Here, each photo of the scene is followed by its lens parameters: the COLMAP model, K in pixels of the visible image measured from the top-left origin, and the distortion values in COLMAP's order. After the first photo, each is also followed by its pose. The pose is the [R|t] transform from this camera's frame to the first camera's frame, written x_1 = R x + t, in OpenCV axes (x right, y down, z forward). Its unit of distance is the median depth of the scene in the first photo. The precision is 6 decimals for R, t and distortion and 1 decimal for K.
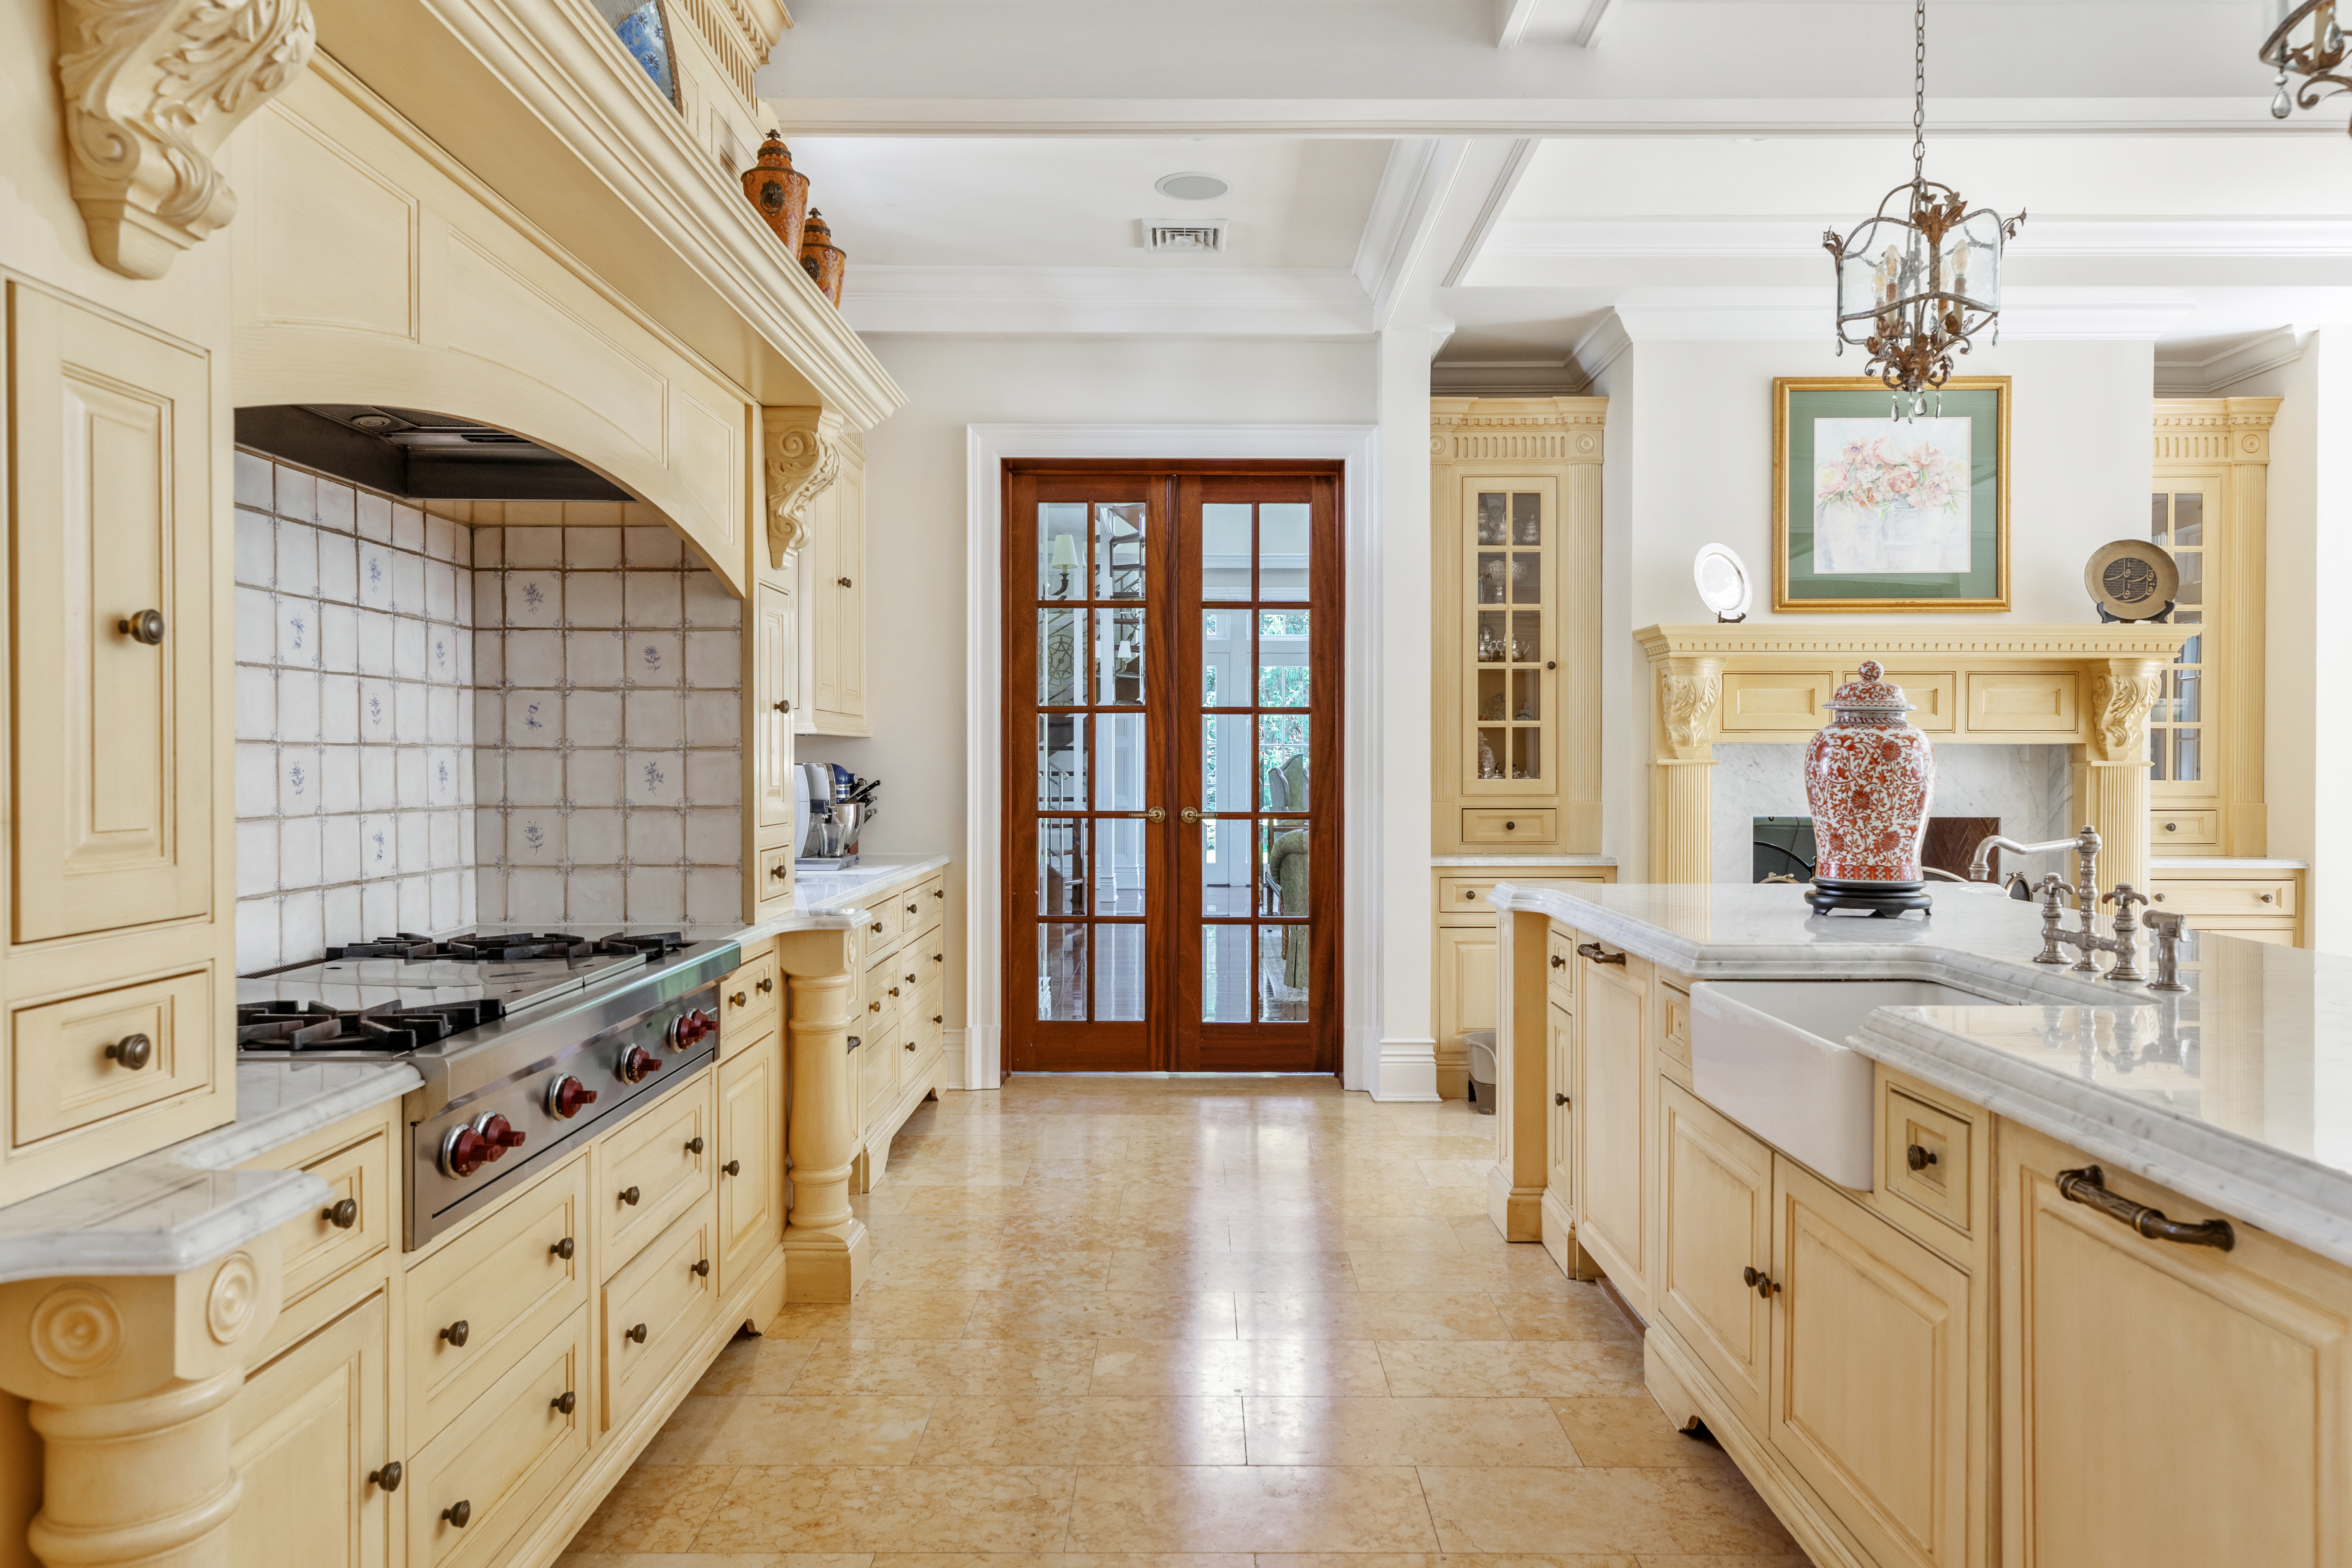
lens RADIAL K [[1543.0, 0, 1184.2], [0, 1543.0, 786.0], [0, 0, 1]] dist [0.006376, 0.003335]
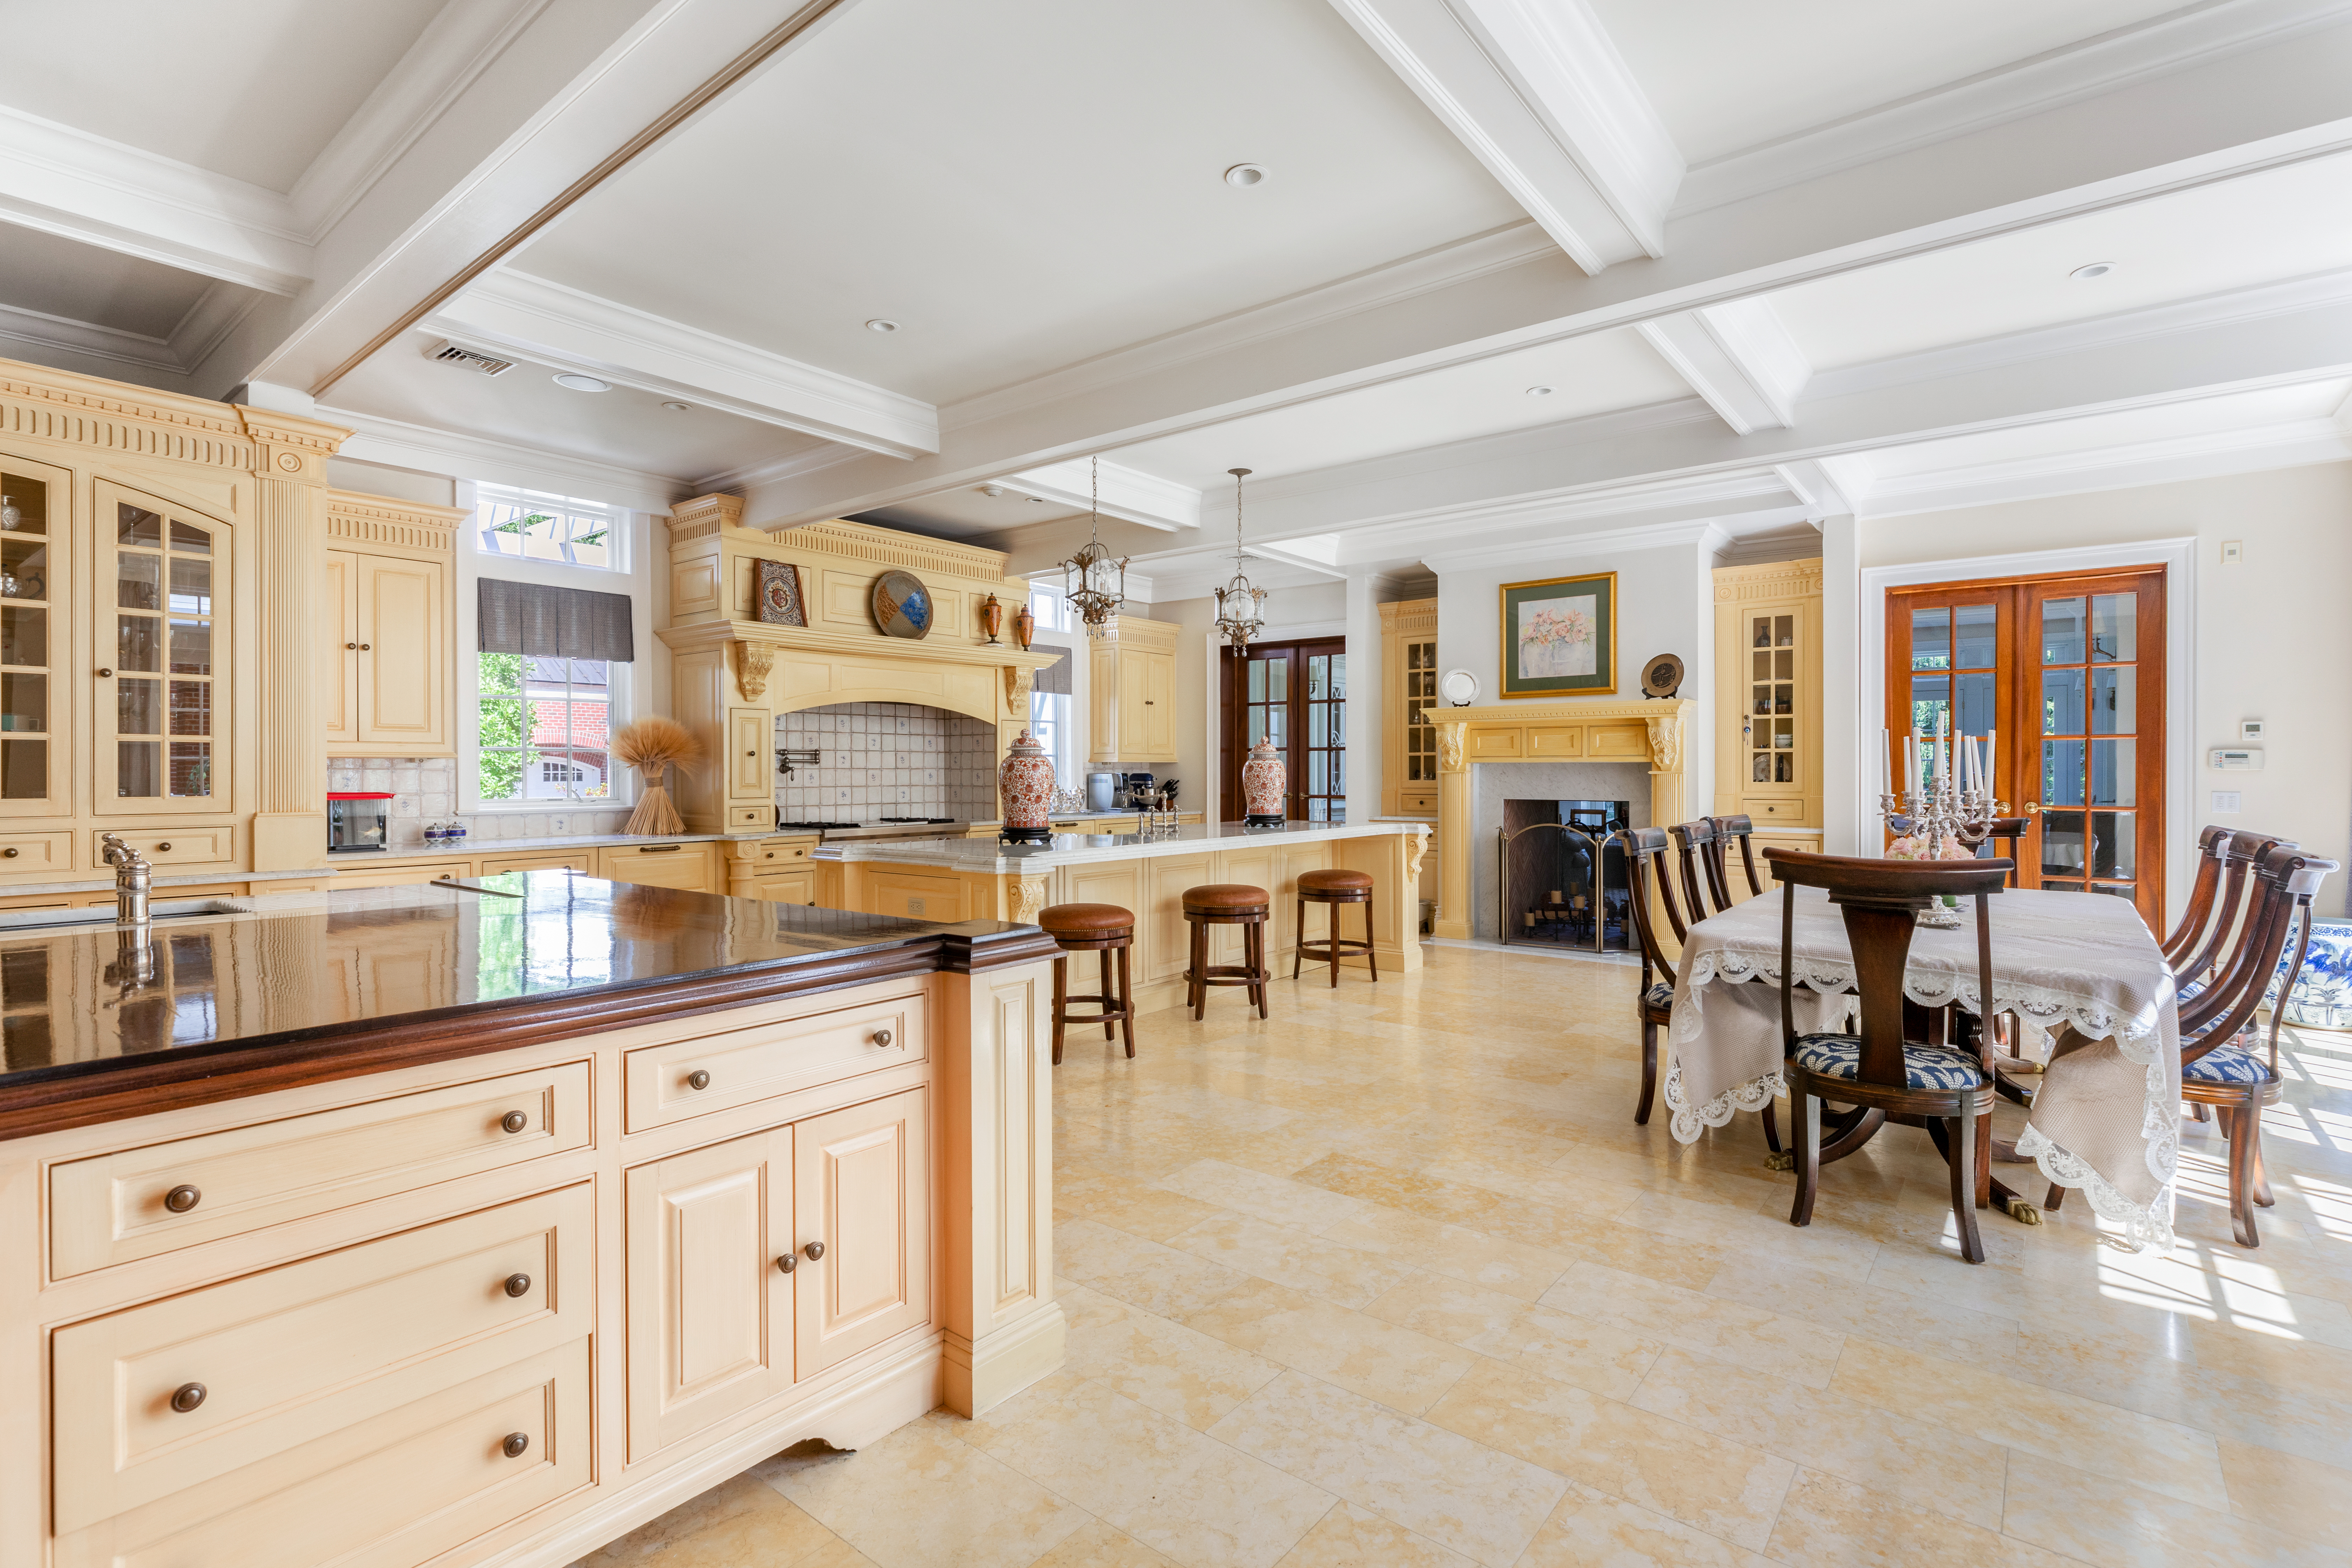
lens RADIAL K [[1118.5, 0, 1180.5], [0, 1118.5, 775.1], [0, 0, 1]] dist [-0.002611, -0.000130]
pose [[0.785173, 0.000969, -0.619276, 0.967732], [-0.007909, 0.999933, -0.008462, 0.004382], [0.619226, 0.011542, 0.785128, -0.423327]]
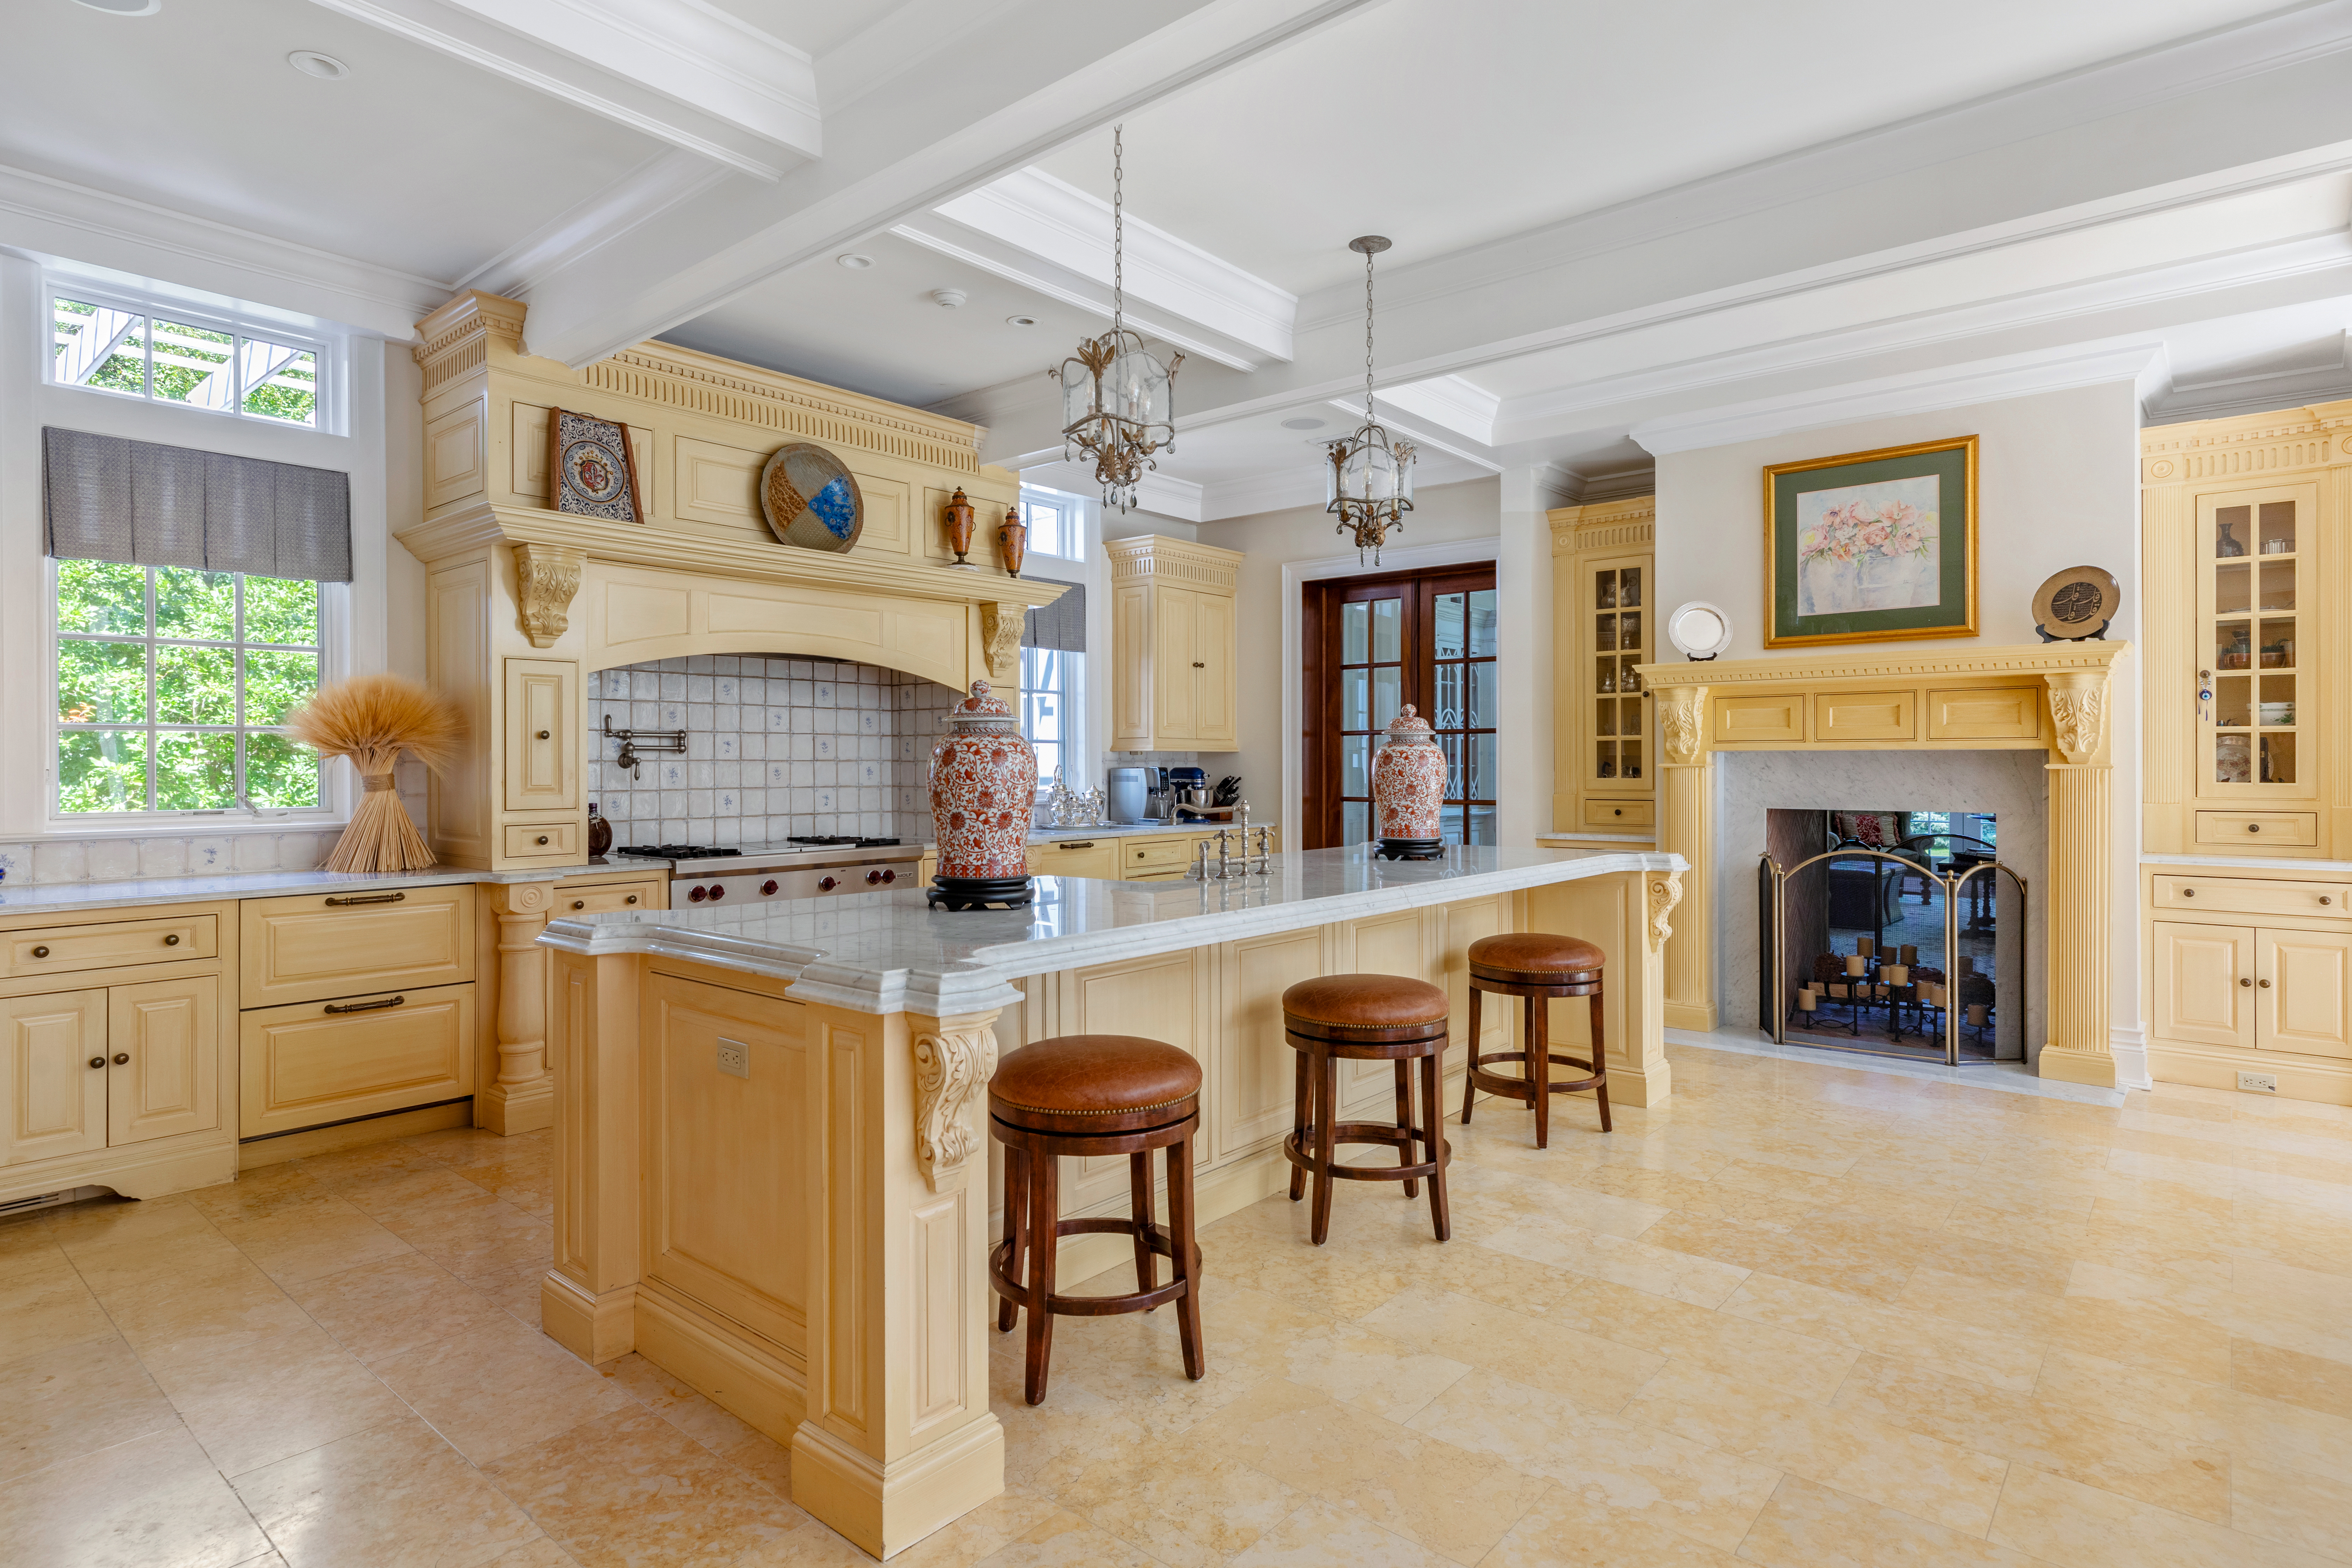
lens RADIAL K [[1257.3, 0, 1176.4], [0, 1257.3, 769.4], [0, 0, 1]] dist [0.005668, 0.000757]
pose [[0.764996, 0.000968, -0.644034, 0.682445], [-0.008016, 0.999936, -0.008019, -0.000150], [0.643985, 0.011297, 0.764955, -0.112398]]
